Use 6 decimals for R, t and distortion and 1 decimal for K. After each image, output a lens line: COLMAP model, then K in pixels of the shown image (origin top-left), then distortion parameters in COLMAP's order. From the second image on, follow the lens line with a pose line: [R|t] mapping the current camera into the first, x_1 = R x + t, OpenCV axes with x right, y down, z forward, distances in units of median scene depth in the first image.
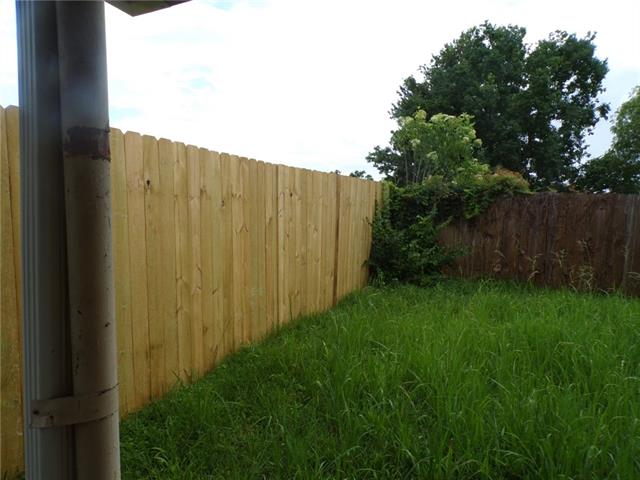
lens RADIAL K [[439.5, 0, 318.4], [0, 439.5, 241.3], [0, 0, 1]] dist [0.000261, 0.000018]
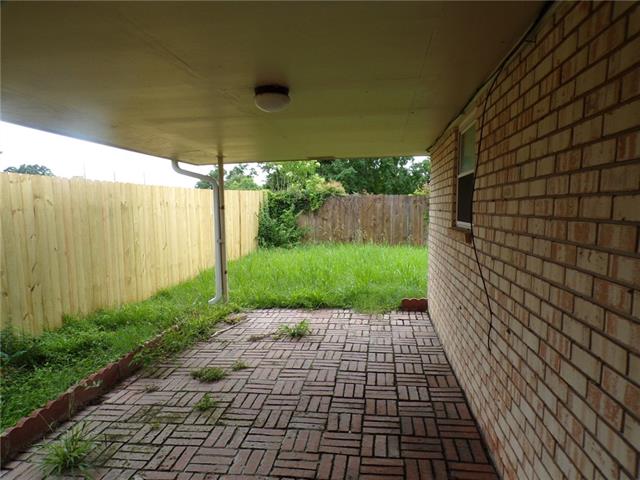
lens RADIAL K [[439.5, 0, 318.5], [0, 439.5, 241.9], [0, 0, 1]] dist [0.000261, 0.000018]
pose [[0.966256, -0.057897, 0.250992, -0.085710], [0.052951, 0.998248, 0.026418, 0.028945], [-0.252081, -0.012236, 0.967629, -0.710171]]
